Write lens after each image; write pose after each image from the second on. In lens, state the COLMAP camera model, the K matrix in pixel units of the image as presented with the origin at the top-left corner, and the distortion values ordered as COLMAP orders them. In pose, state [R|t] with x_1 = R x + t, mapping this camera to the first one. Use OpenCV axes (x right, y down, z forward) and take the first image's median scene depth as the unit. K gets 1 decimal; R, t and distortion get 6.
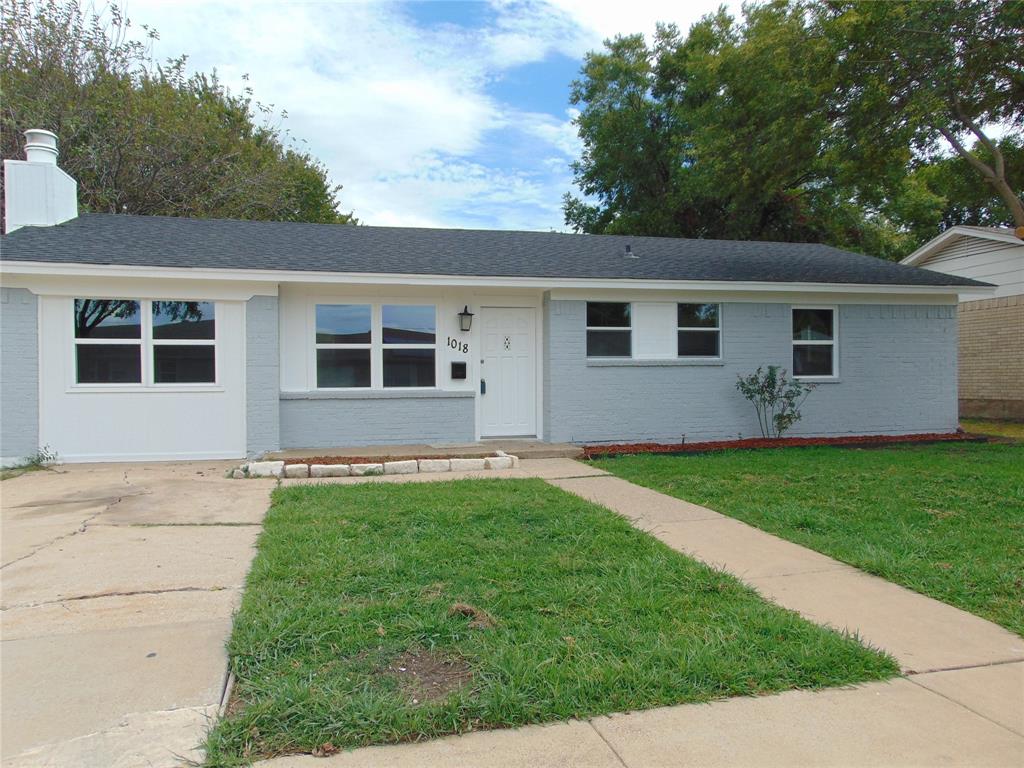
lens RADIAL K [[770.8, 0, 512.0], [0, 770.8, 384.0], [0, 0, 1]] dist [-0.032113, 0.076930]
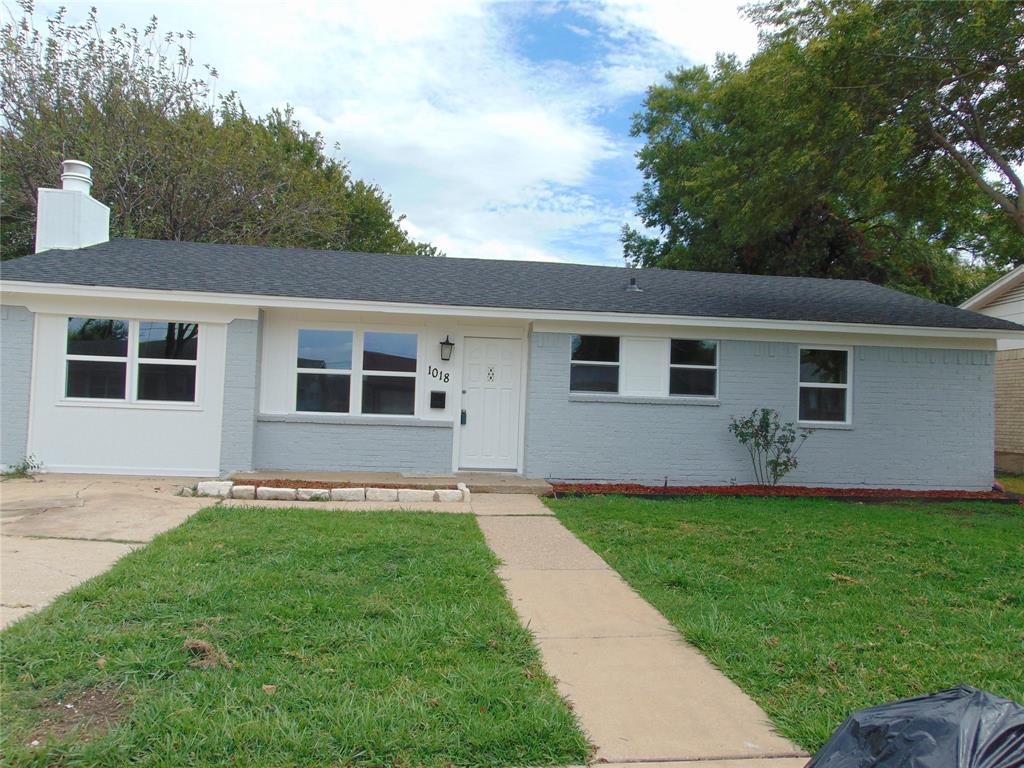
lens RADIAL K [[770.8, 0, 512.0], [0, 770.8, 384.0], [0, 0, 1]] dist [-0.032113, 0.076930]
pose [[0.990687, 0.038364, -0.130641, 0.150570], [-0.043466, 0.998391, -0.036429, -0.005830], [0.129033, 0.041768, 0.990760, 0.028337]]
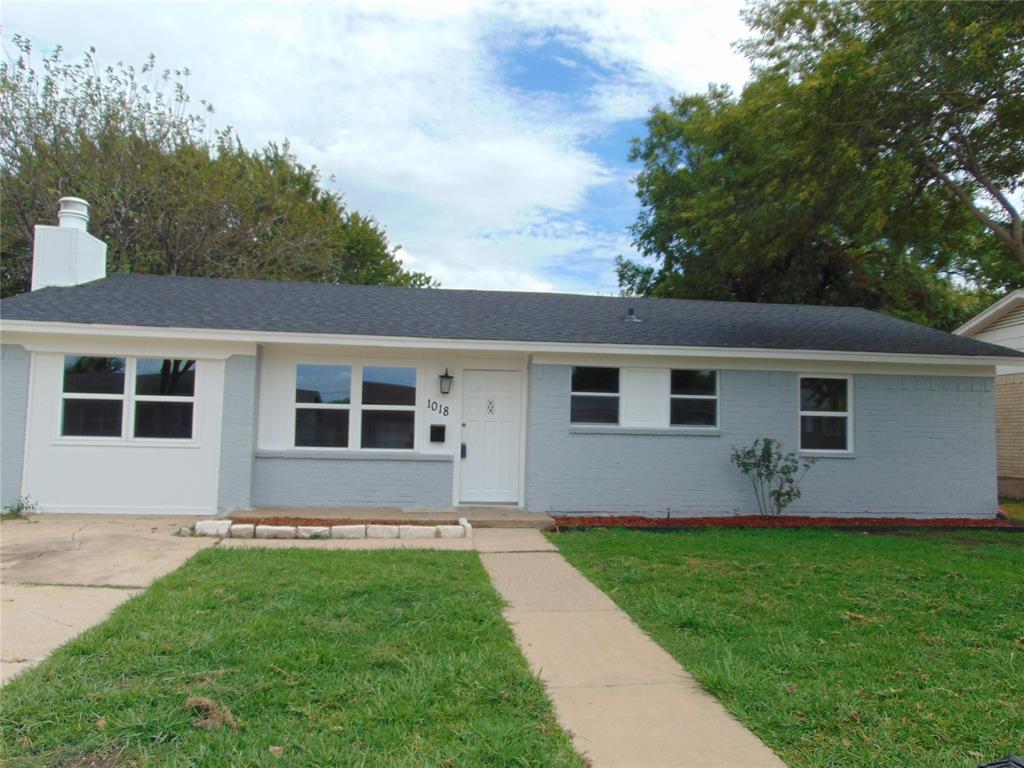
lens RADIAL K [[770.8, 0, 512.0], [0, 770.8, 384.0], [0, 0, 1]] dist [-0.032113, 0.076930]
pose [[0.991918, 0.021899, -0.124974, 0.143453], [-0.030869, 0.997048, -0.070301, -0.013968], [0.123066, 0.073591, 0.989666, 0.031940]]
